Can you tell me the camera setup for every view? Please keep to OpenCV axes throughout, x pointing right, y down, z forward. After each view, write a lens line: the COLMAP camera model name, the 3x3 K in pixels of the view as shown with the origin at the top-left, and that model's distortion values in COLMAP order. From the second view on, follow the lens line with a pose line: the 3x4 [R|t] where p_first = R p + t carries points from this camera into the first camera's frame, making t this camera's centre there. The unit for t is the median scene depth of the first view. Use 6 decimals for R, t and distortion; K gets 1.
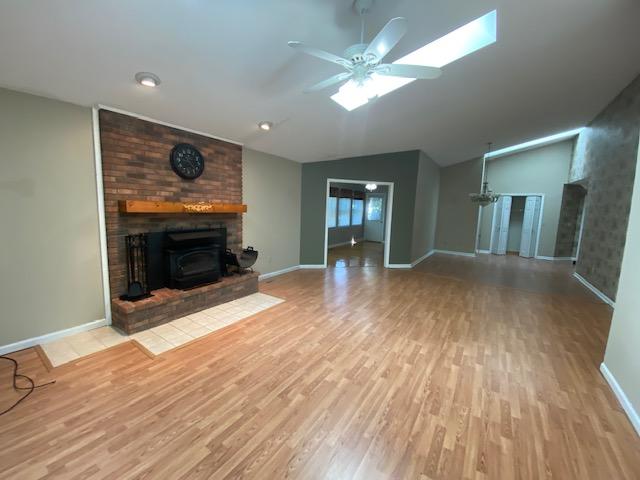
lens RADIAL K [[256.8, 0, 322.1], [0, 256.8, 237.3], [0, 0, 1]] dist [0.037380, -0.034147]
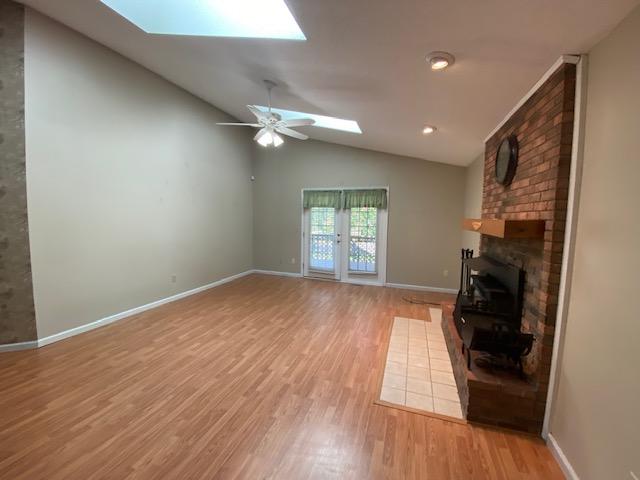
lens RADIAL K [[256.8, 0, 322.1], [0, 256.8, 237.3], [0, 0, 1]] dist [0.037380, -0.034147]
pose [[-0.967342, -0.029725, -0.251725, 0.133555], [-0.079278, 0.978756, 0.189079, -0.194162], [0.240757, 0.202860, -0.949149, 1.656035]]
